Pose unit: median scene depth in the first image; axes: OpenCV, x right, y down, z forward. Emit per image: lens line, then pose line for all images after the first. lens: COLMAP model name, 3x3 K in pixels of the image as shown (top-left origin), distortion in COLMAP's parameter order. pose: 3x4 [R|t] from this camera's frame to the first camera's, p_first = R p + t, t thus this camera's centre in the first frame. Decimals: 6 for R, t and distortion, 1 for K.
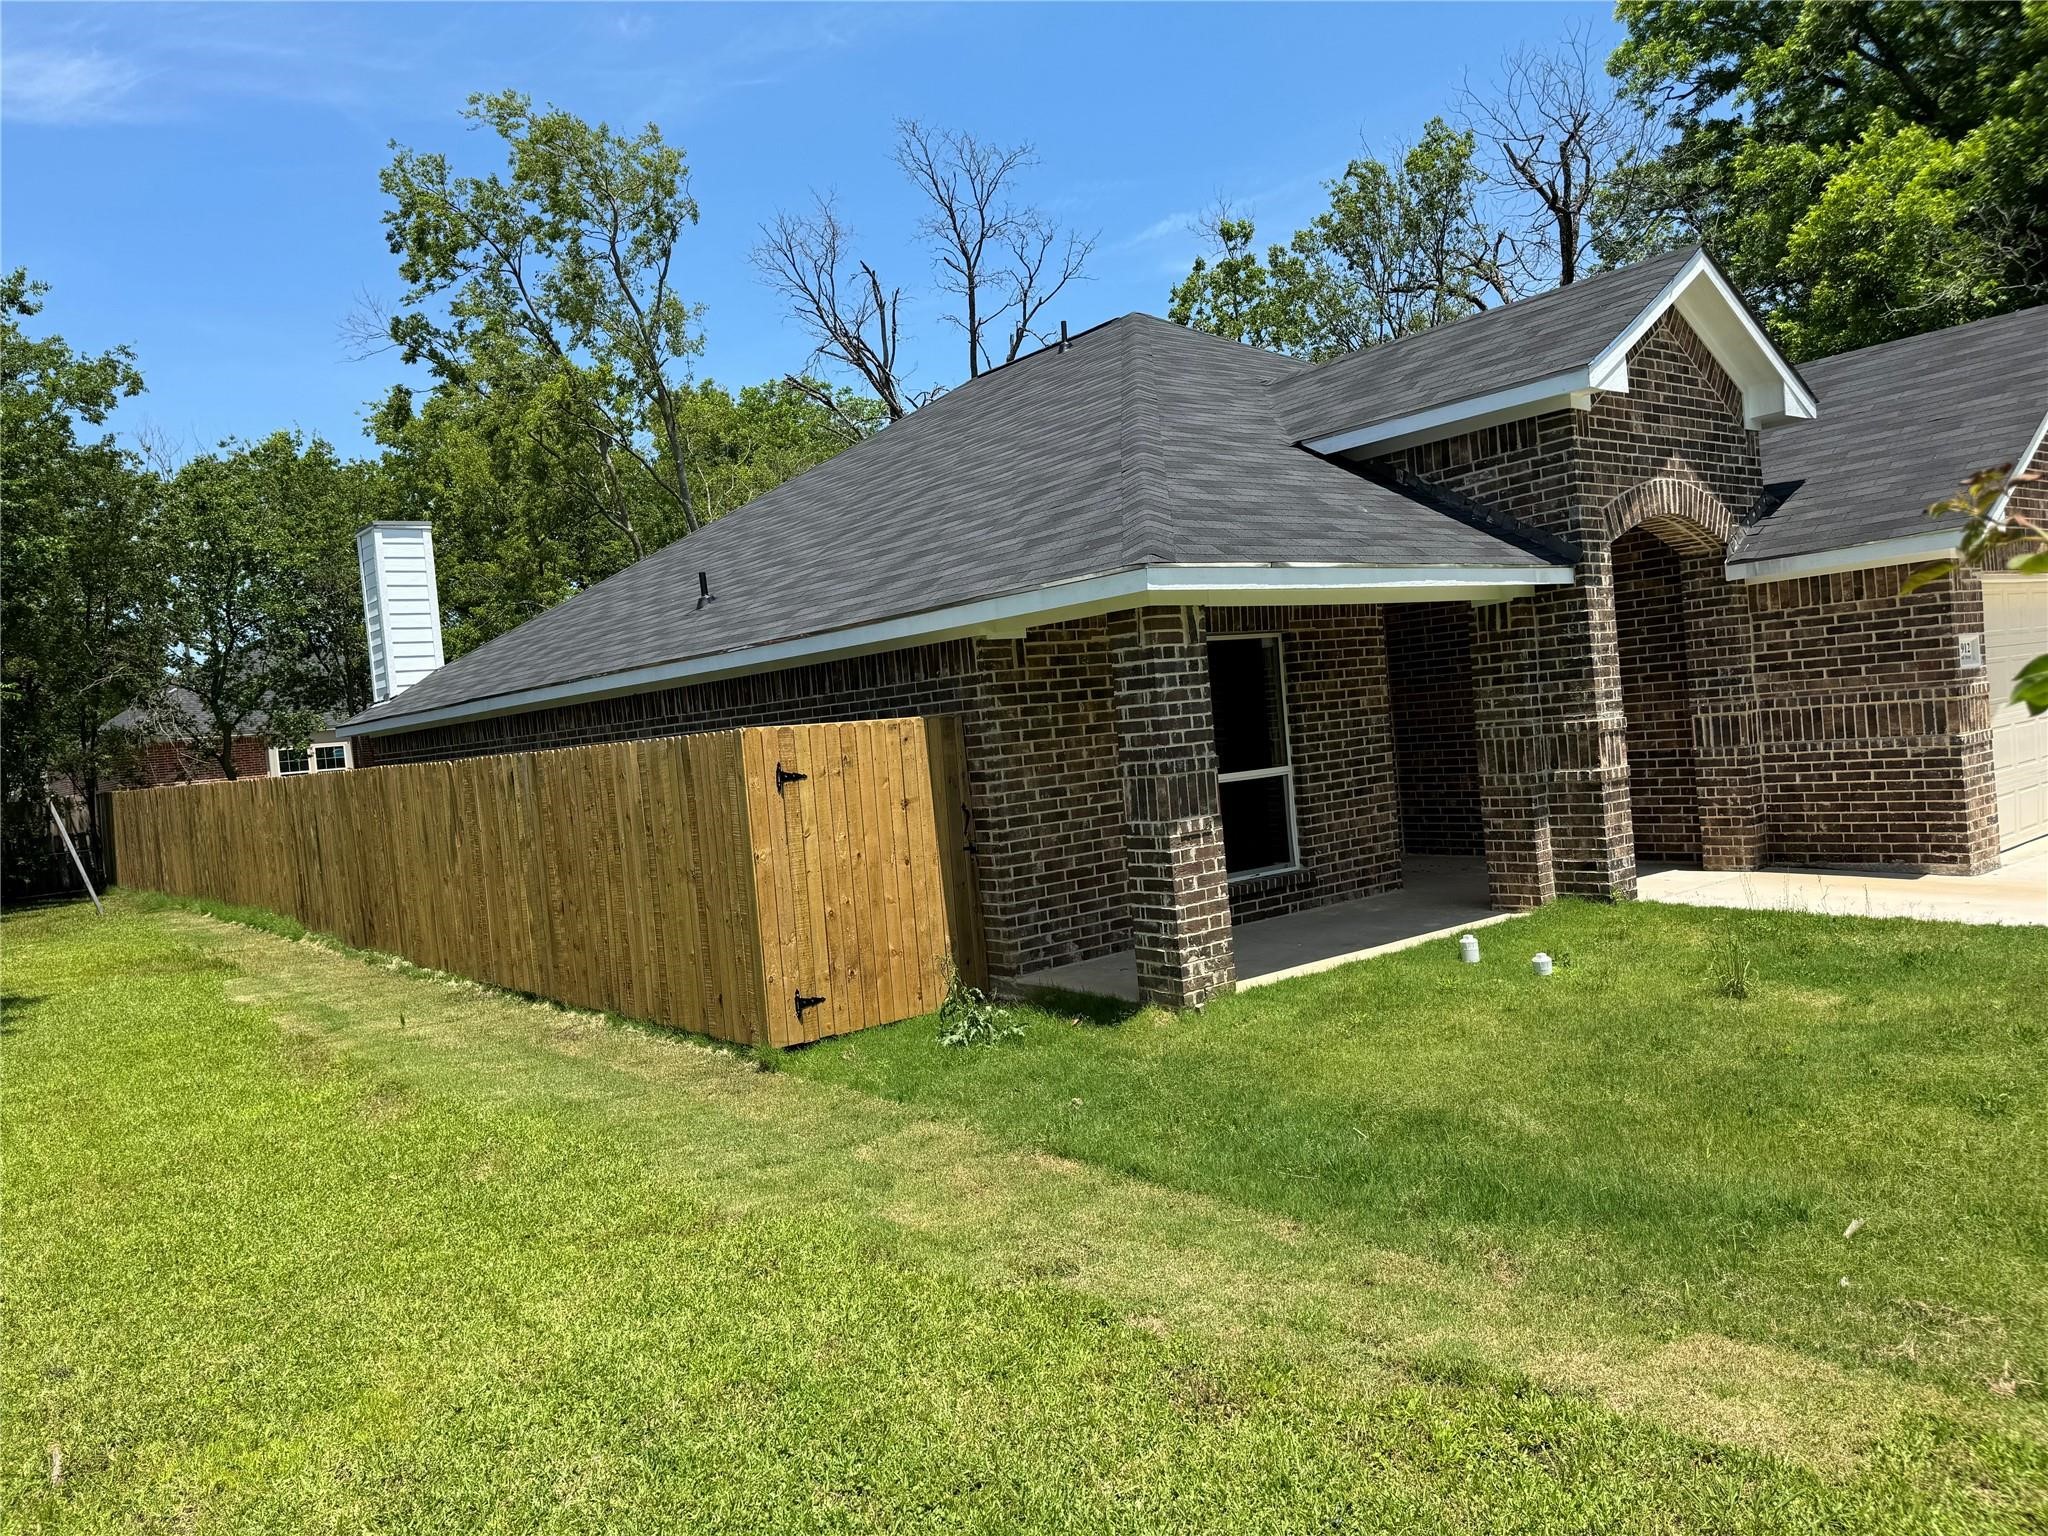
lens RADIAL K [[1456.0, 0, 1024.0], [0, 1456.0, 768.0], [0, 0, 1]] dist [0.056888, -0.085805]
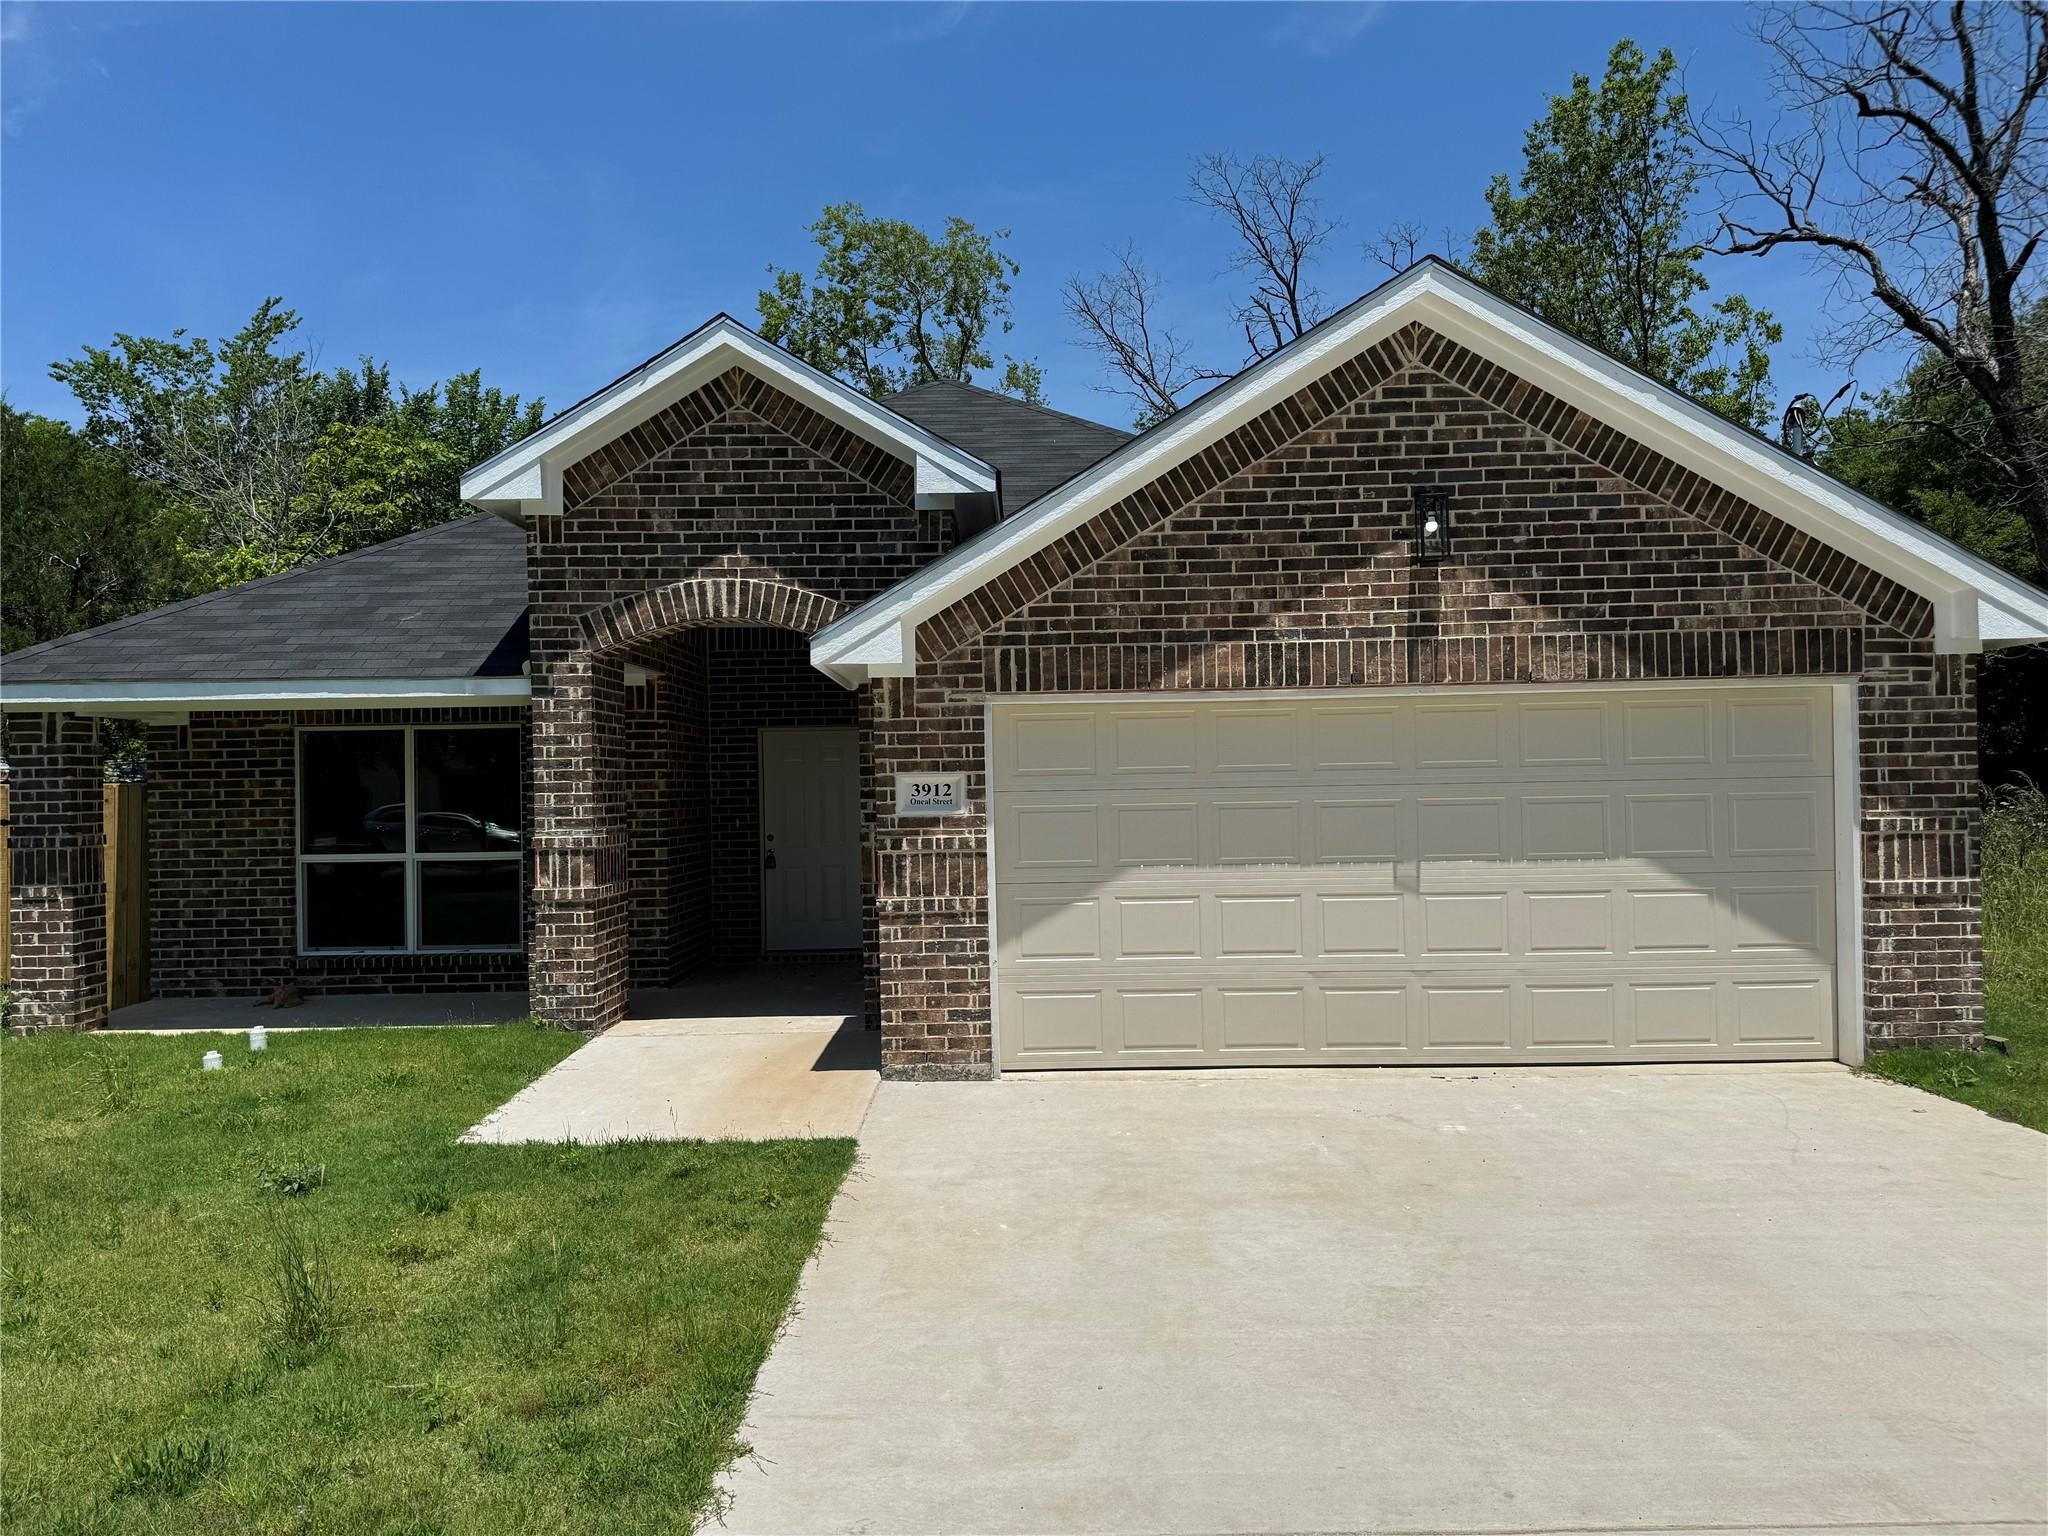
lens RADIAL K [[1456.0, 0, 1024.0], [0, 1456.0, 768.0], [0, 0, 1]] dist [0.056888, -0.085805]
pose [[0.779900, 0.068287, -0.622168, 1.294332], [-0.070081, 0.997307, 0.021613, -0.126900], [0.621968, 0.026746, 0.782585, 0.466319]]
